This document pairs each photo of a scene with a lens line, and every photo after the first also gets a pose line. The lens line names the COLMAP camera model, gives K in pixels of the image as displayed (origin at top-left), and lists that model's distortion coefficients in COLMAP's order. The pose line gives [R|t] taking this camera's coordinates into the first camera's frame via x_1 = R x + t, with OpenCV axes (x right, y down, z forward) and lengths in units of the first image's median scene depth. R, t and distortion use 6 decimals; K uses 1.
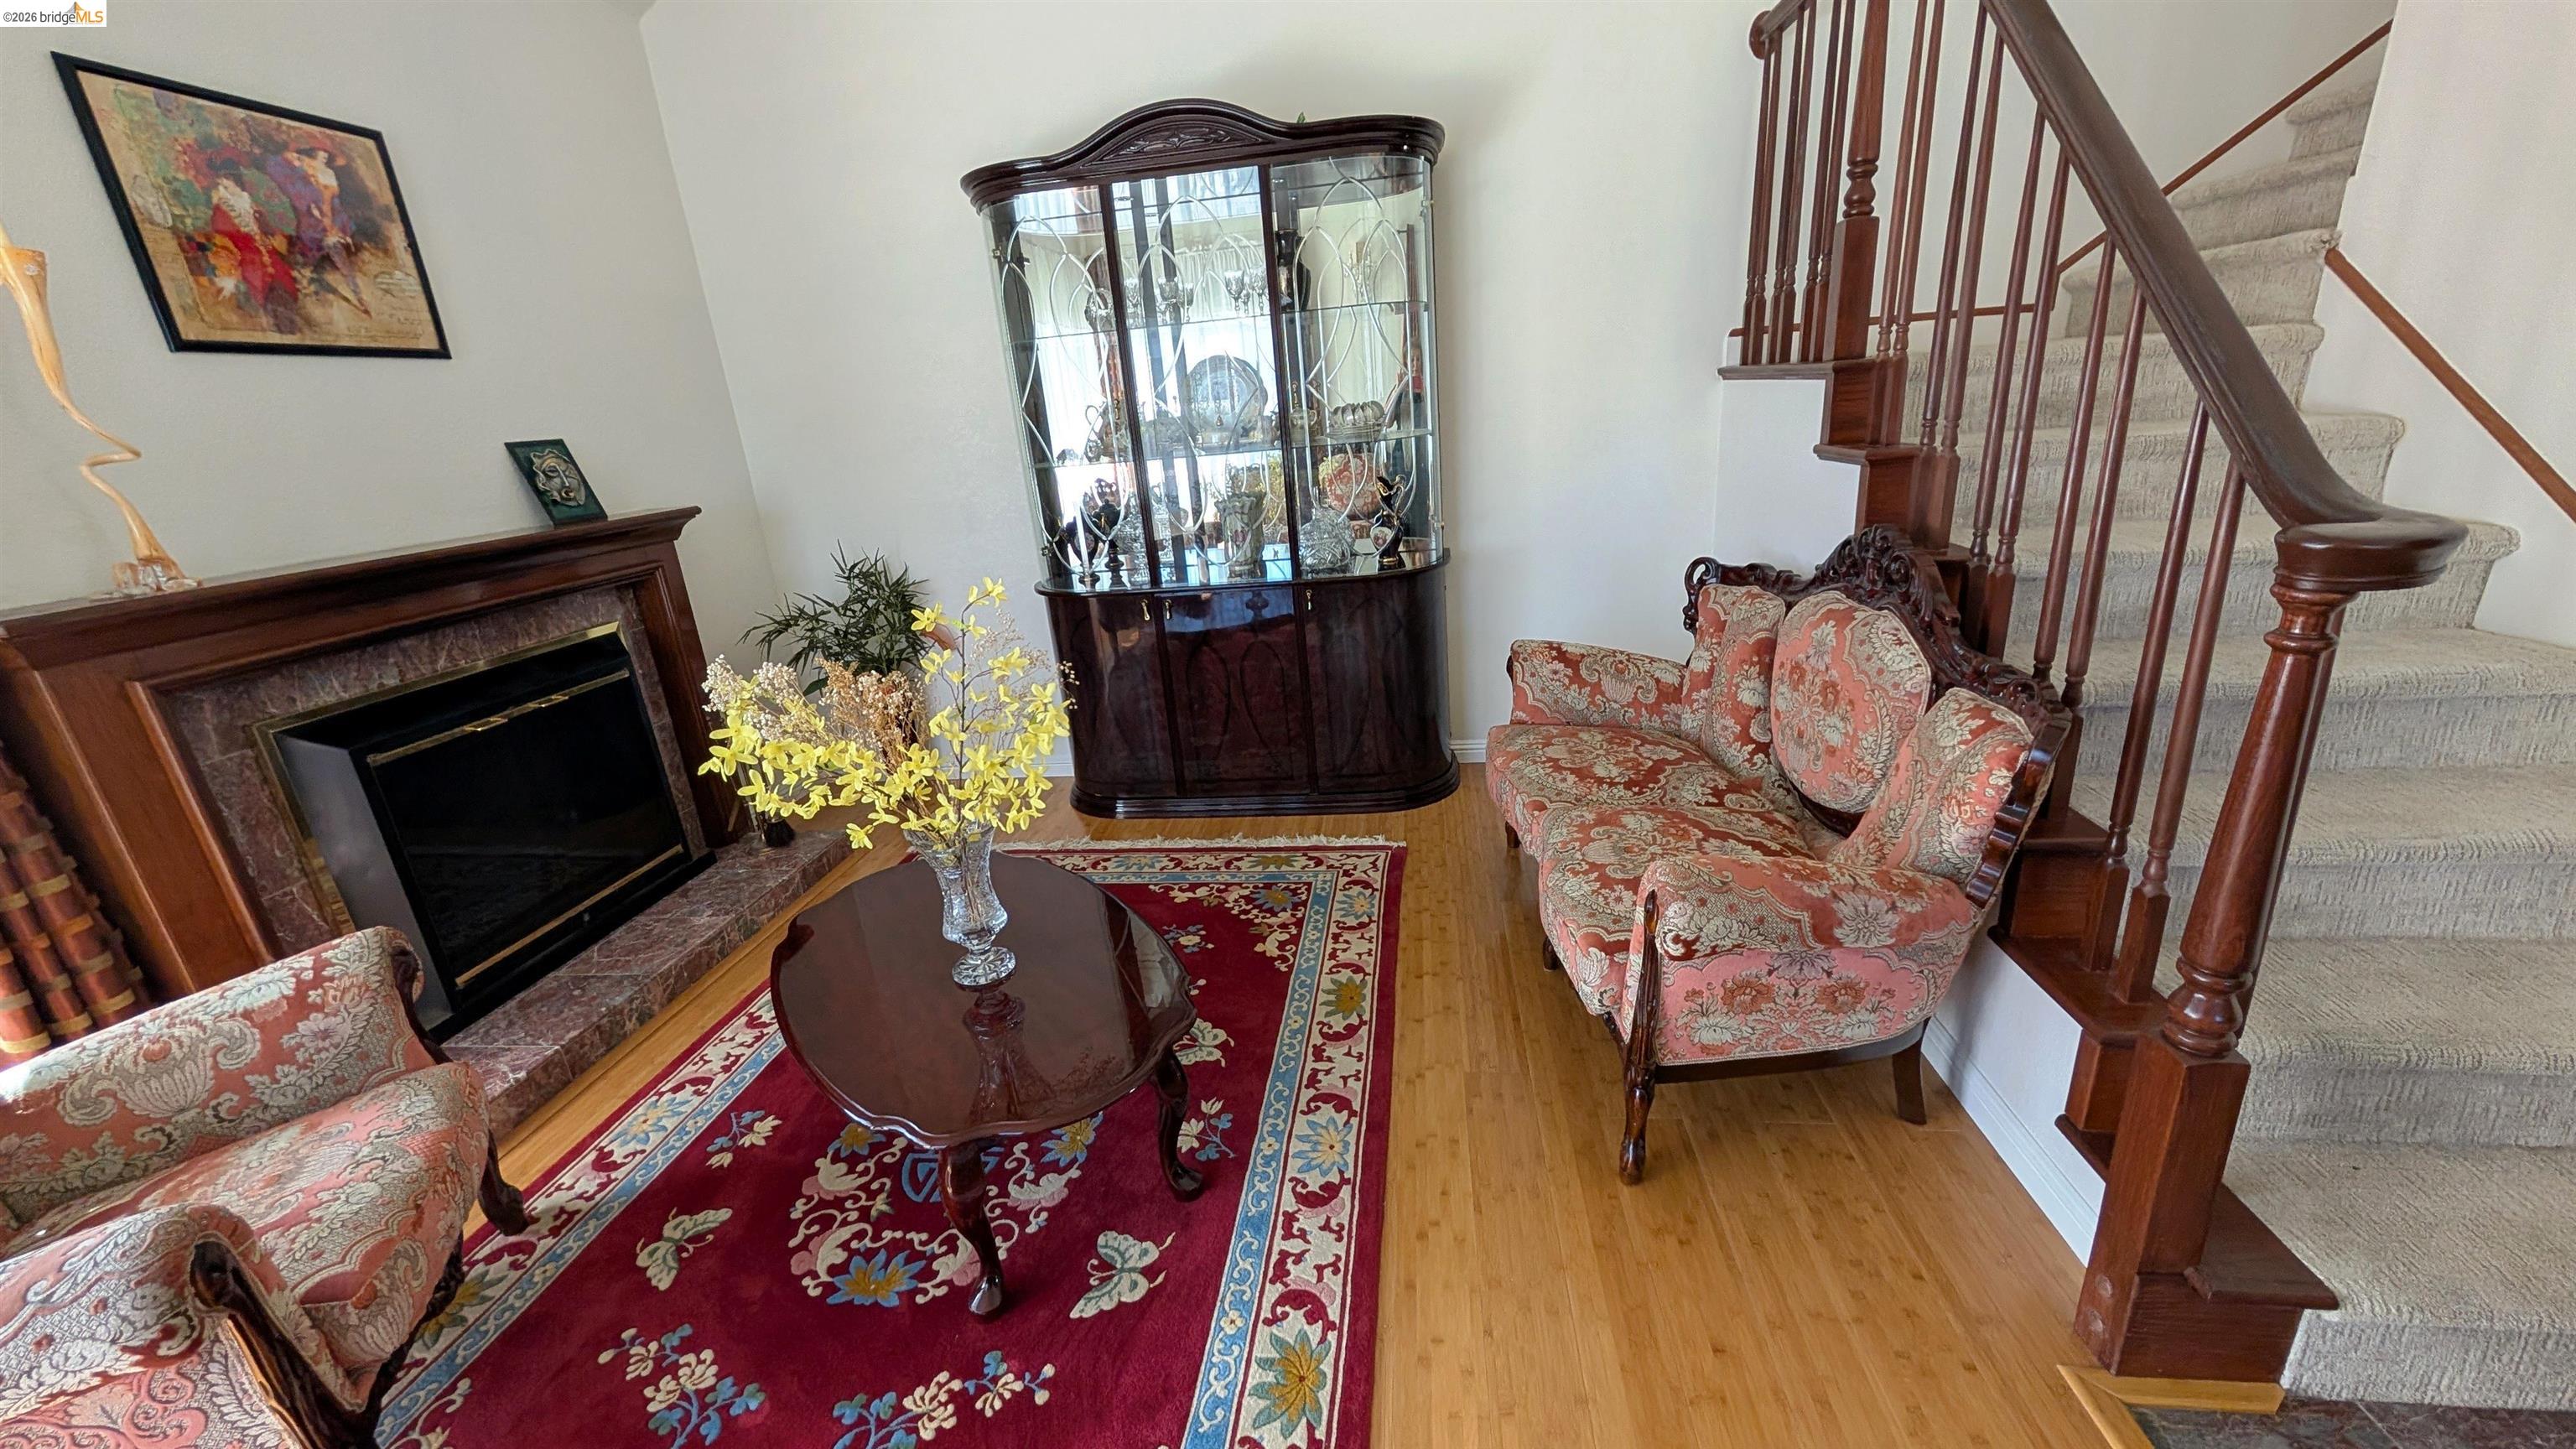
lens RADIAL K [[975.4, 0, 1287.2], [0, 975.4, 735.7], [0, 0, 1]] dist [0.001098, -0.000269]
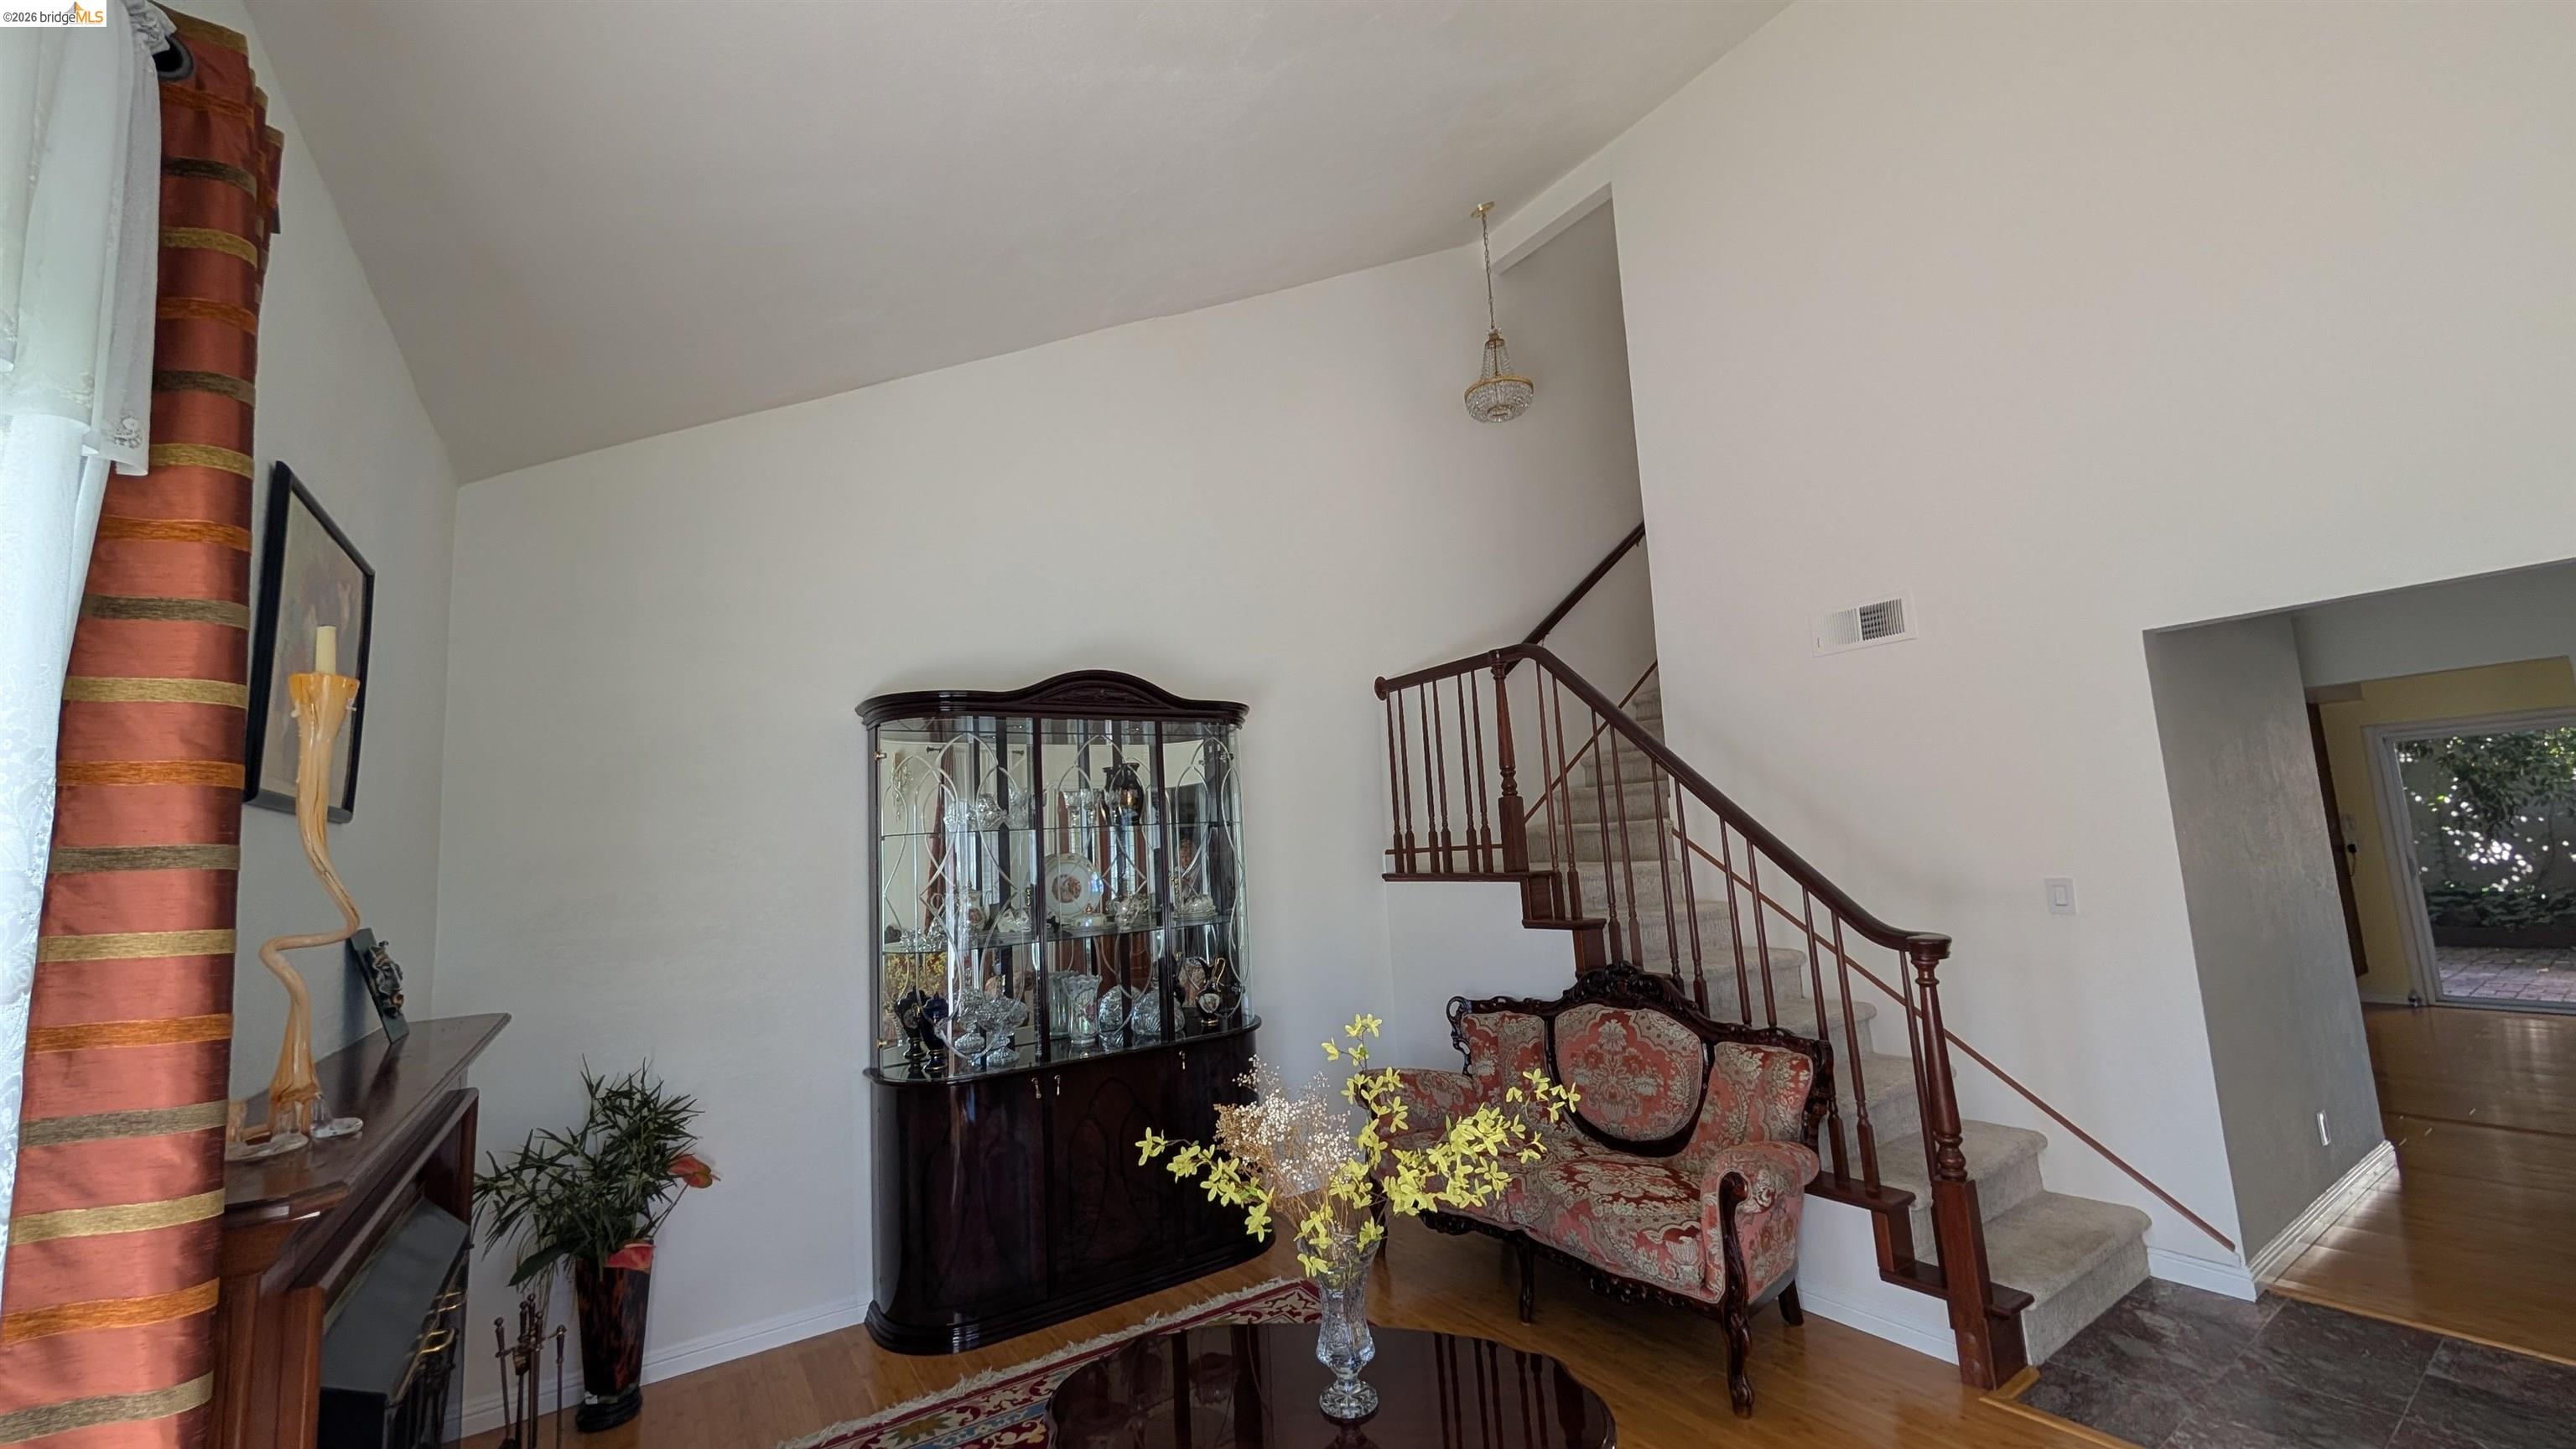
lens RADIAL K [[975.4, 0, 1287.2], [0, 975.4, 735.7], [0, 0, 1]] dist [0.001098, -0.000269]
pose [[0.773220, 0.111357, 0.624283, -0.707410], [0.201725, 0.890129, -0.408628, 0.013506], [-0.601196, 0.441893, 0.665803, 0.012134]]
